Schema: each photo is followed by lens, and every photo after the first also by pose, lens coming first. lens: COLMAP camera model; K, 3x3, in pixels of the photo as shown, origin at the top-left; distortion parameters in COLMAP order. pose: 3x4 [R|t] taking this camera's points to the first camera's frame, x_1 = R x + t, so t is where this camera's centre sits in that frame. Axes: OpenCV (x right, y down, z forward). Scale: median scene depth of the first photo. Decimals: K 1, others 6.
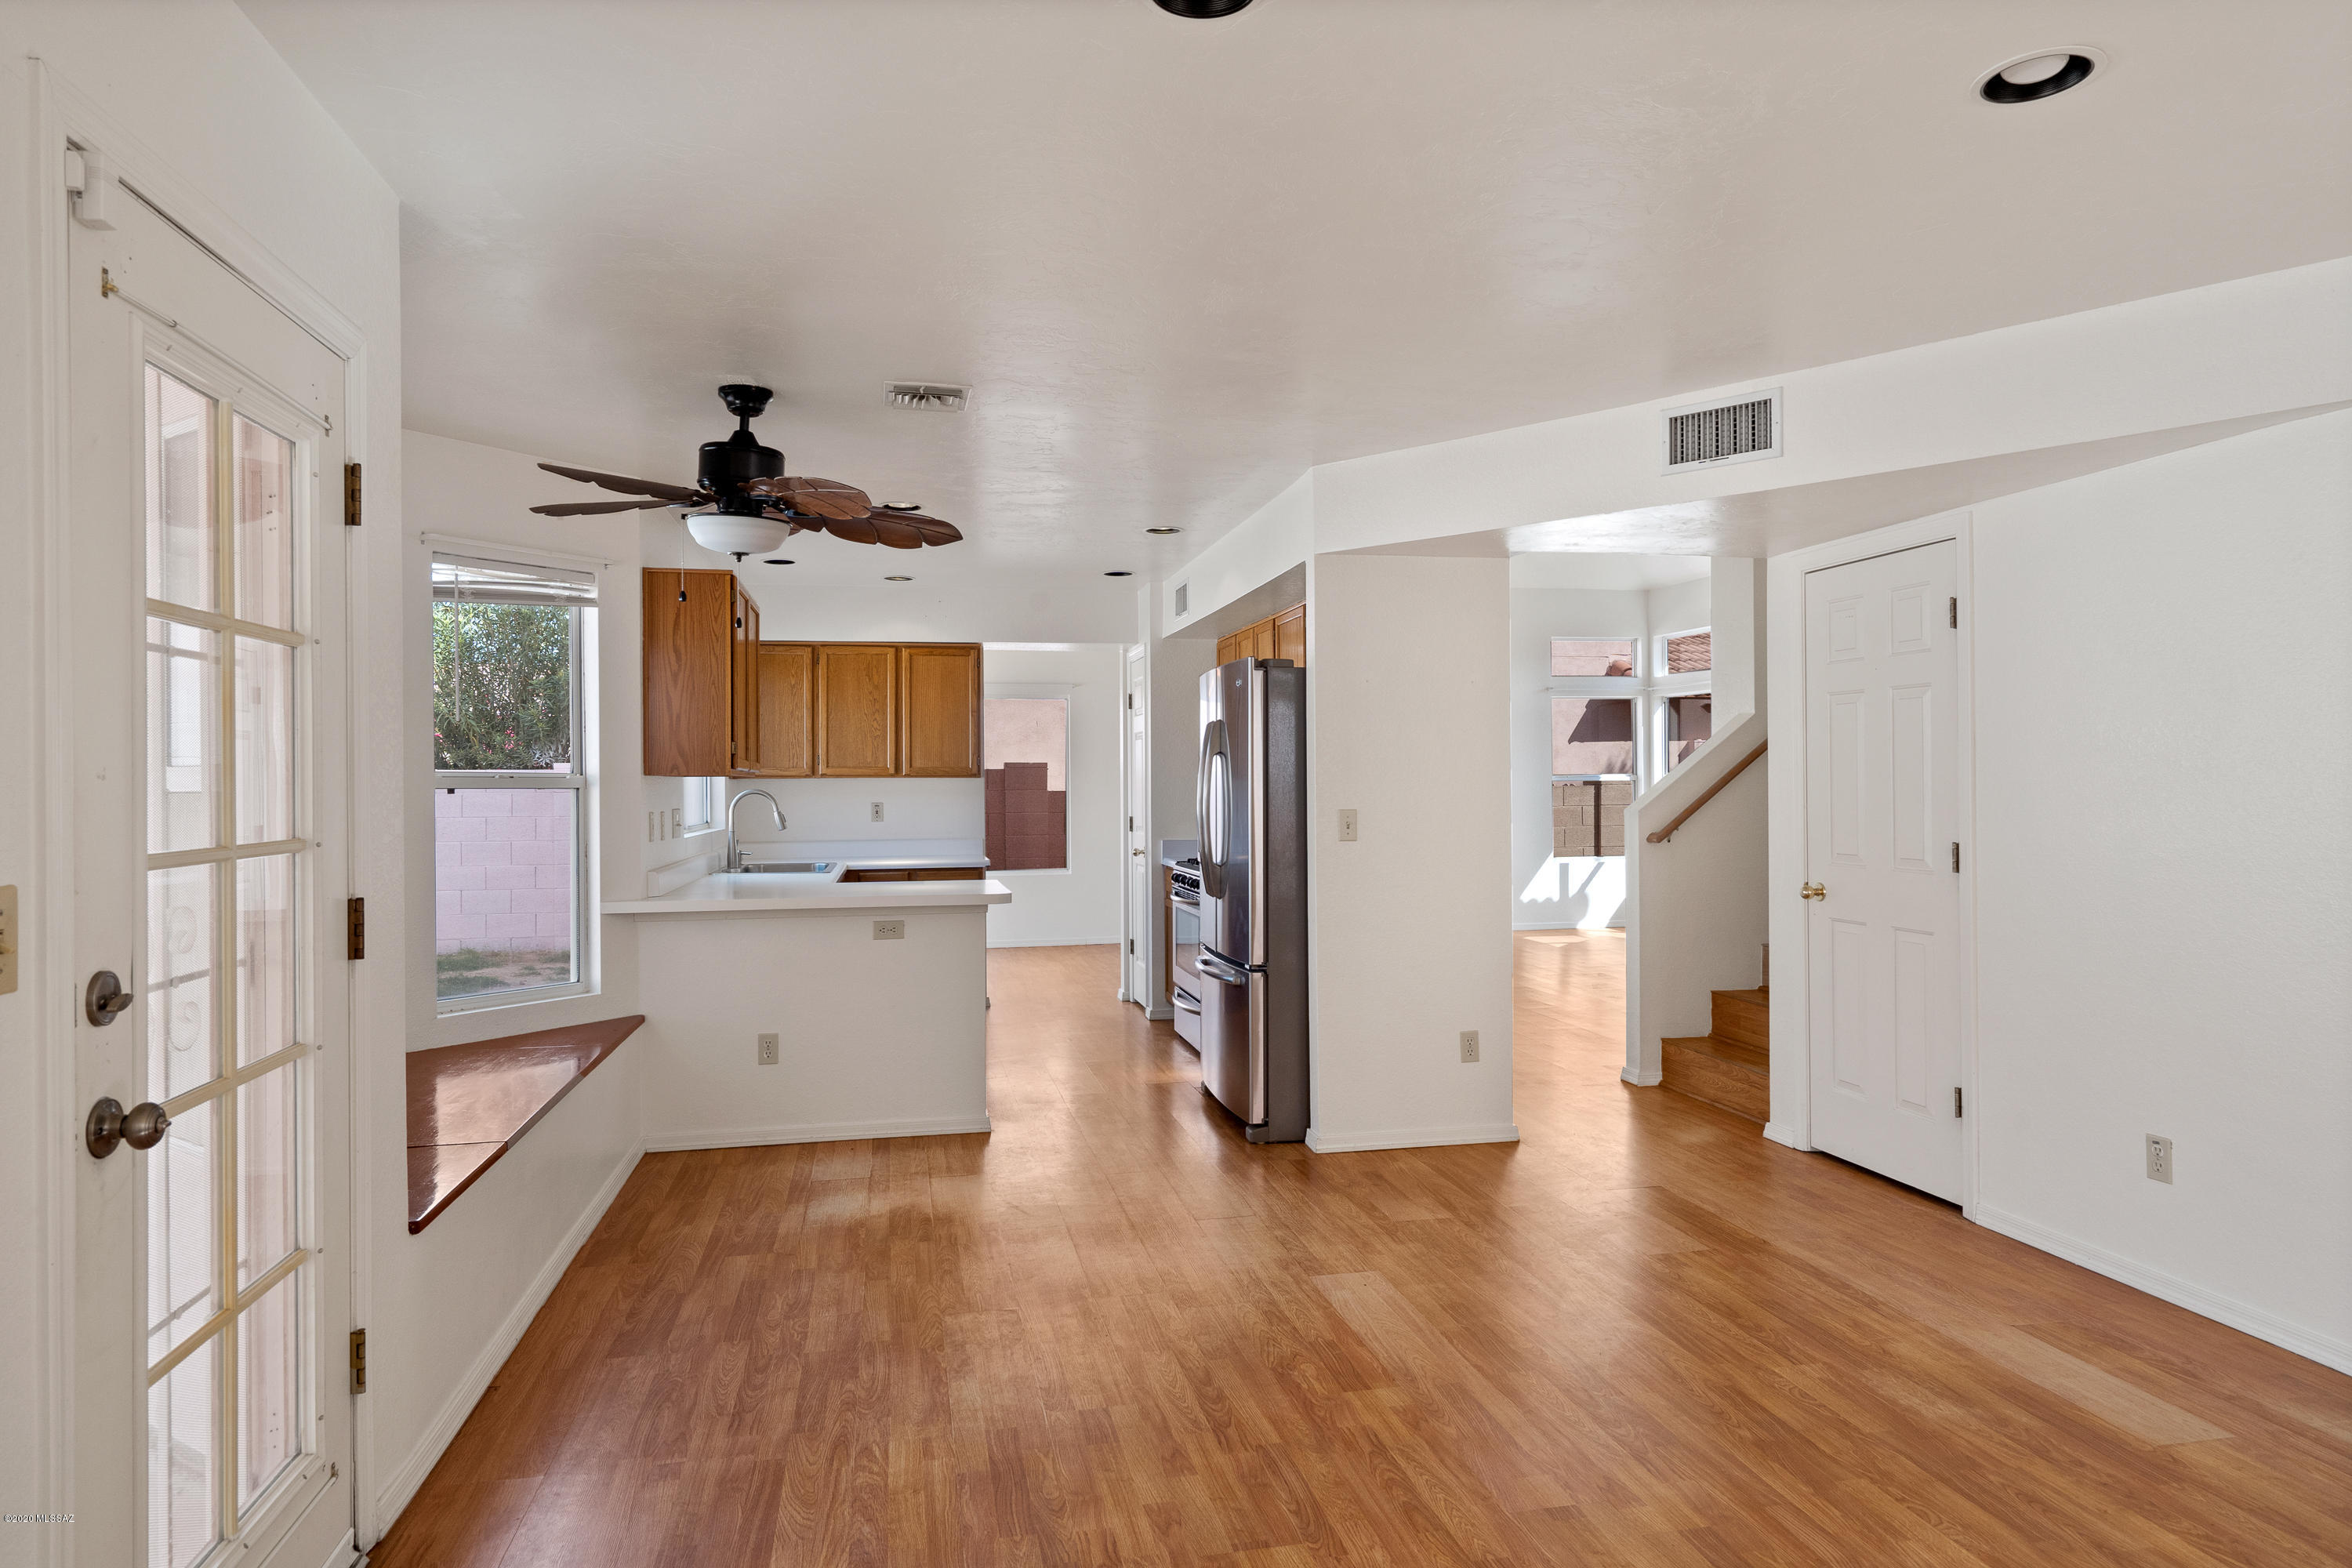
lens RADIAL K [[1342.0, 0, 1183.7], [0, 1342.0, 780.4], [0, 0, 1]] dist [0.000308, -0.001481]
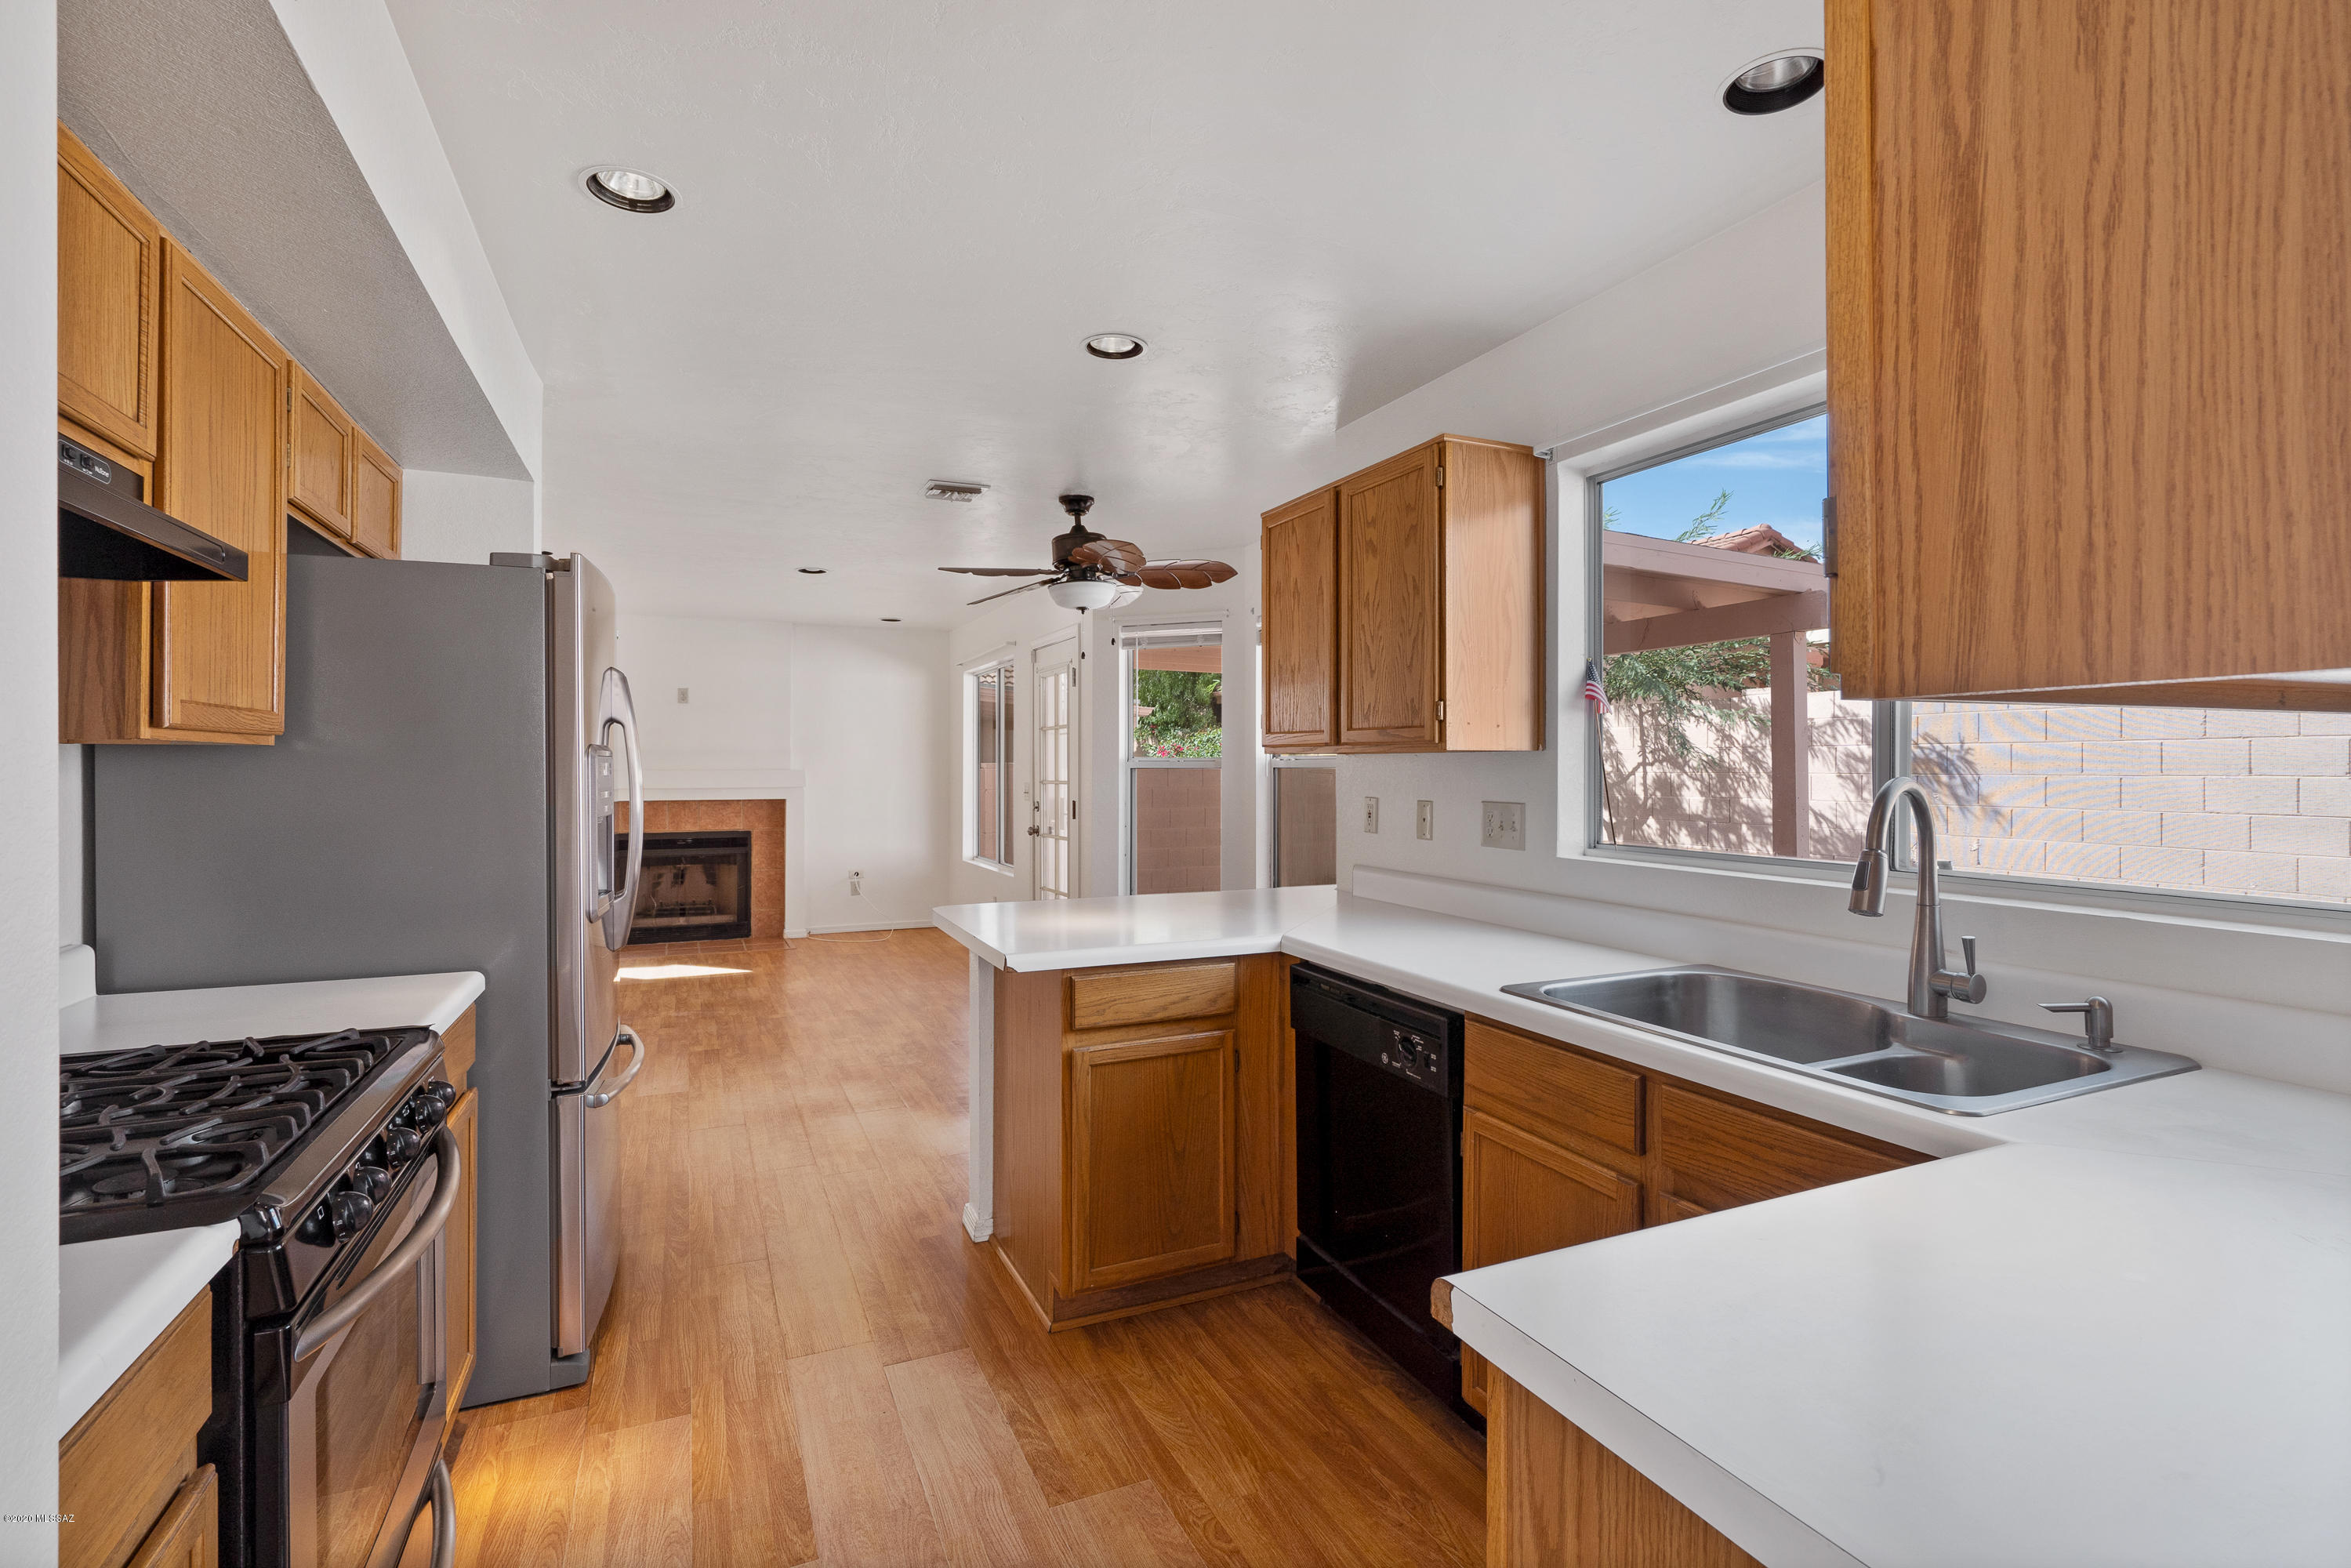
lens RADIAL K [[1086.2, 0, 1177.2], [0, 1086.2, 781.2], [0, 0, 1]] dist [0.001536, 0.000626]
pose [[-0.976973, 0.011301, -0.213064, -0.181740], [0.009137, 0.999896, 0.011136, 0.008220], [0.213168, 0.008933, -0.976975, 2.201730]]
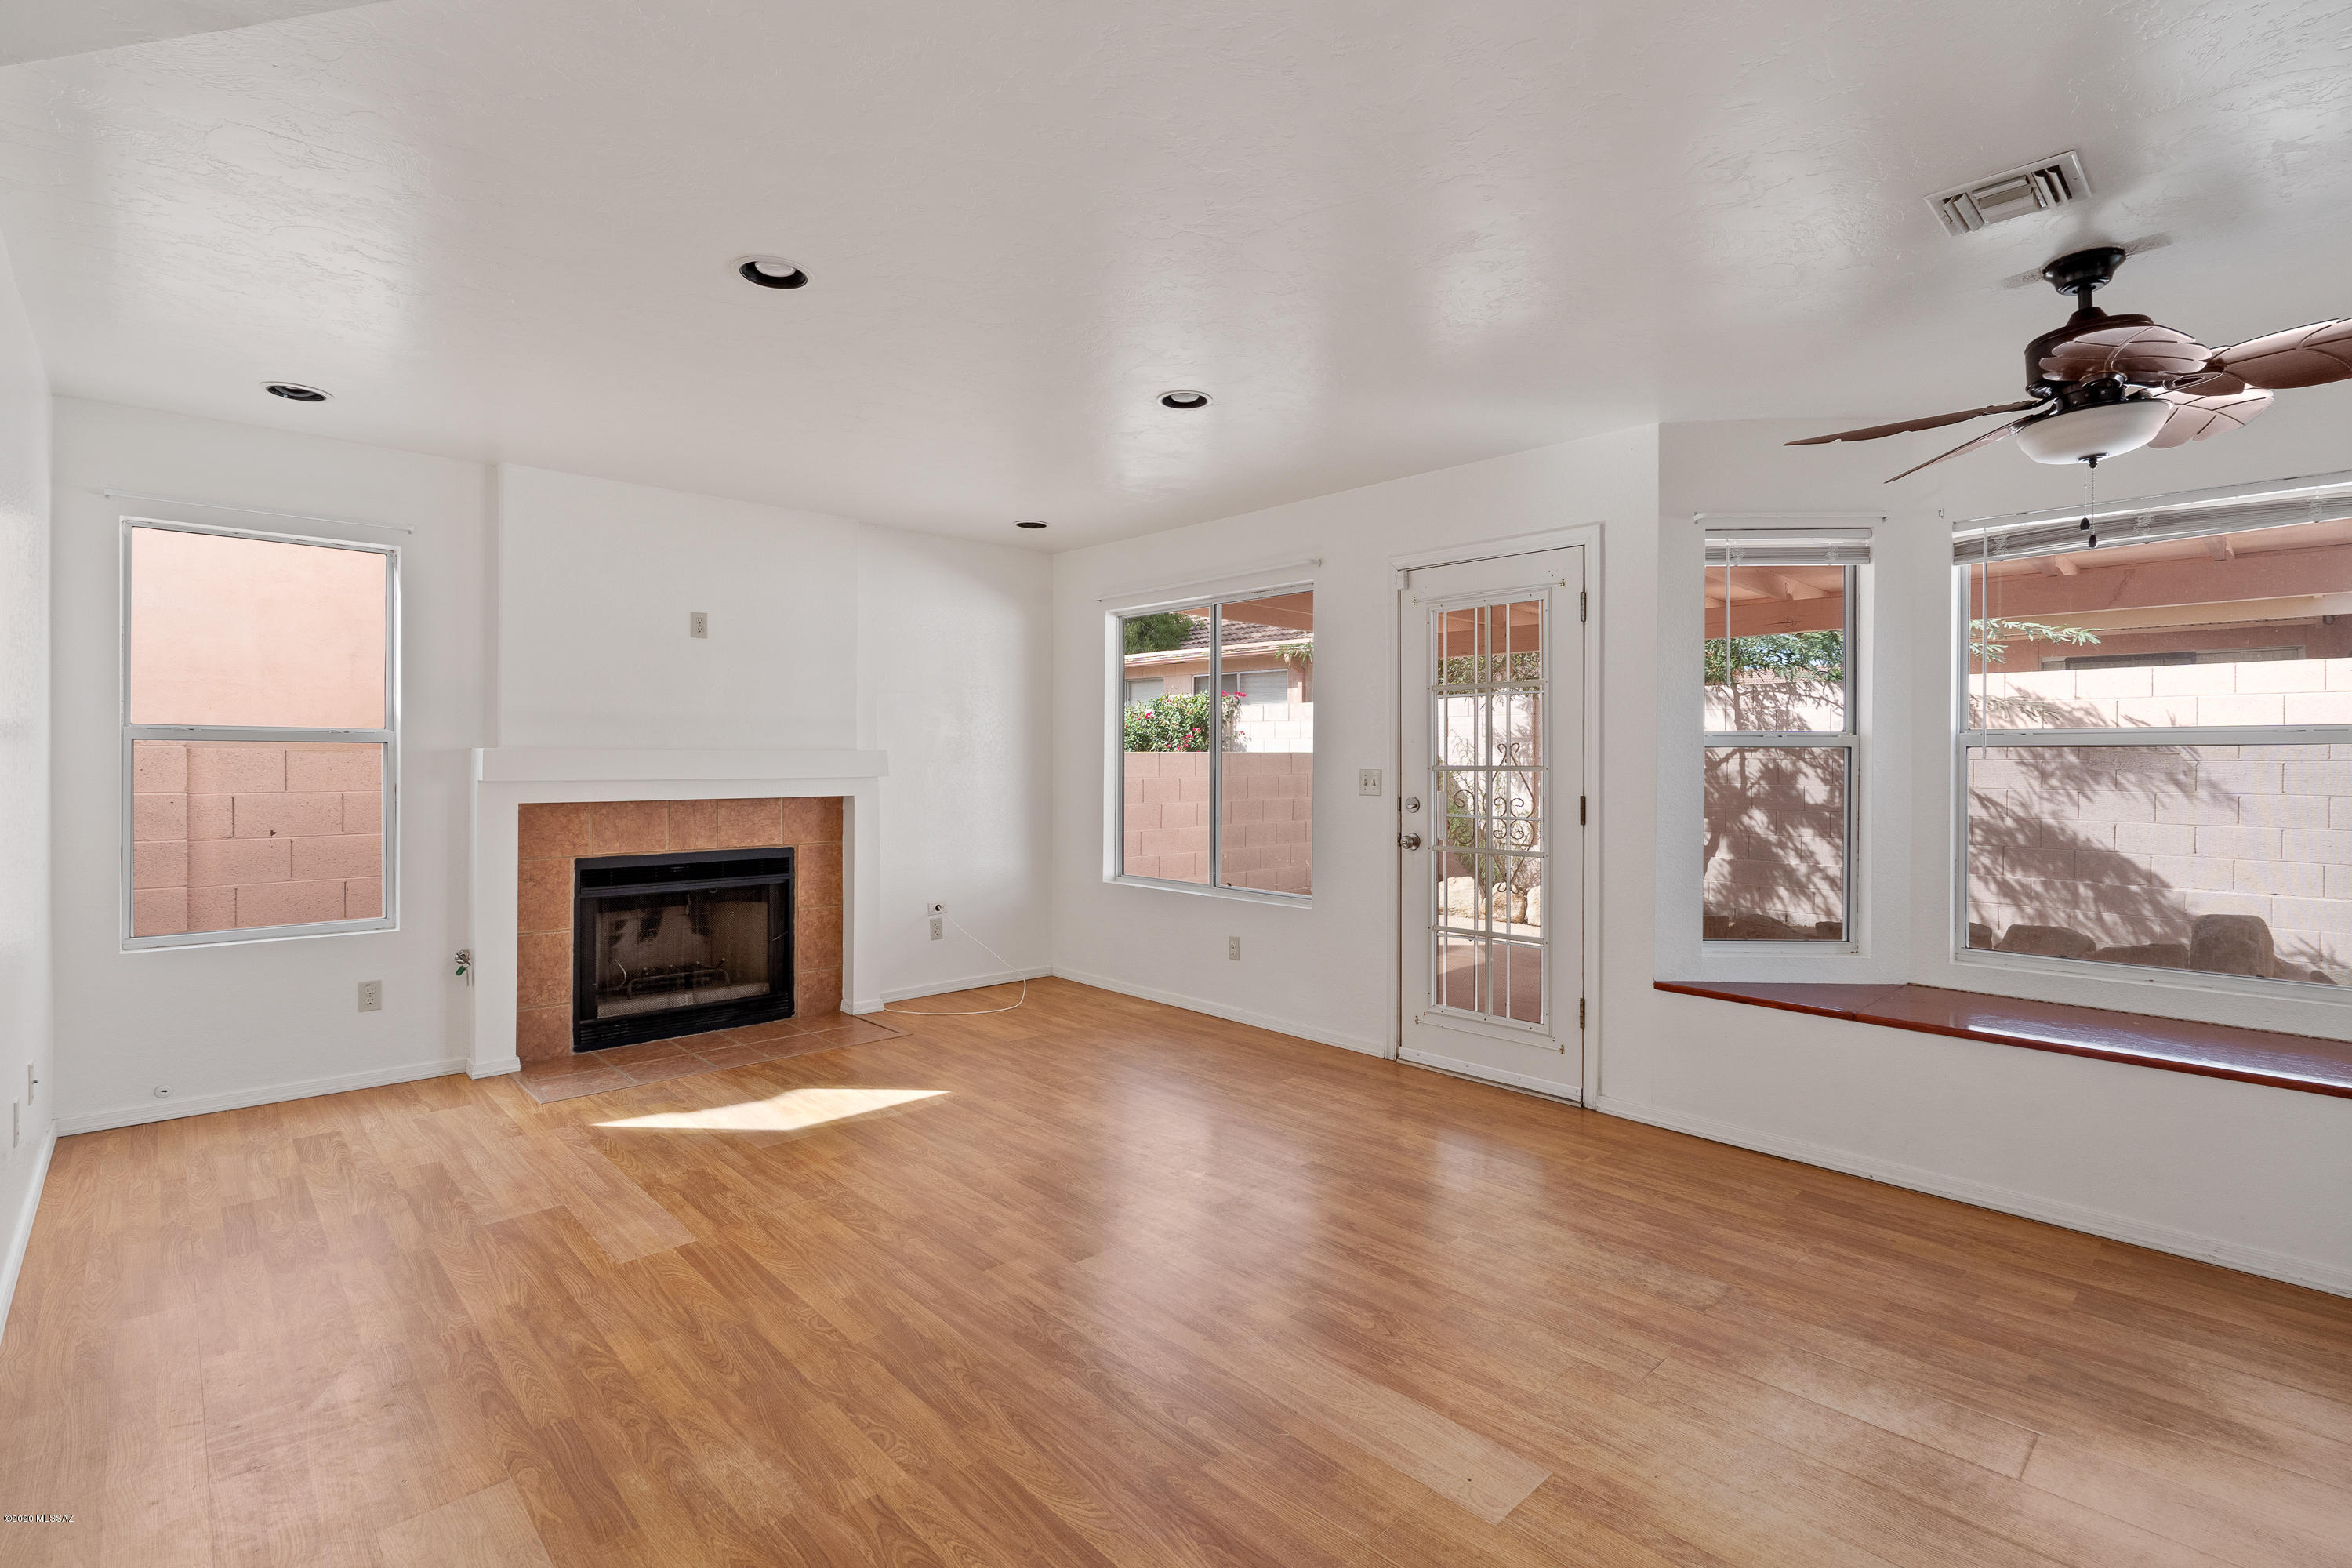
lens RADIAL K [[1086.6, 0, 1176.4], [0, 1086.6, 758.8], [0, 0, 1]] dist [0.001536, 0.000626]
pose [[-0.852012, 0.006089, -0.523487, 0.504369], [0.005702, 0.999981, 0.002351, 0.012829], [0.523491, -0.000982, -0.852031, 1.290048]]
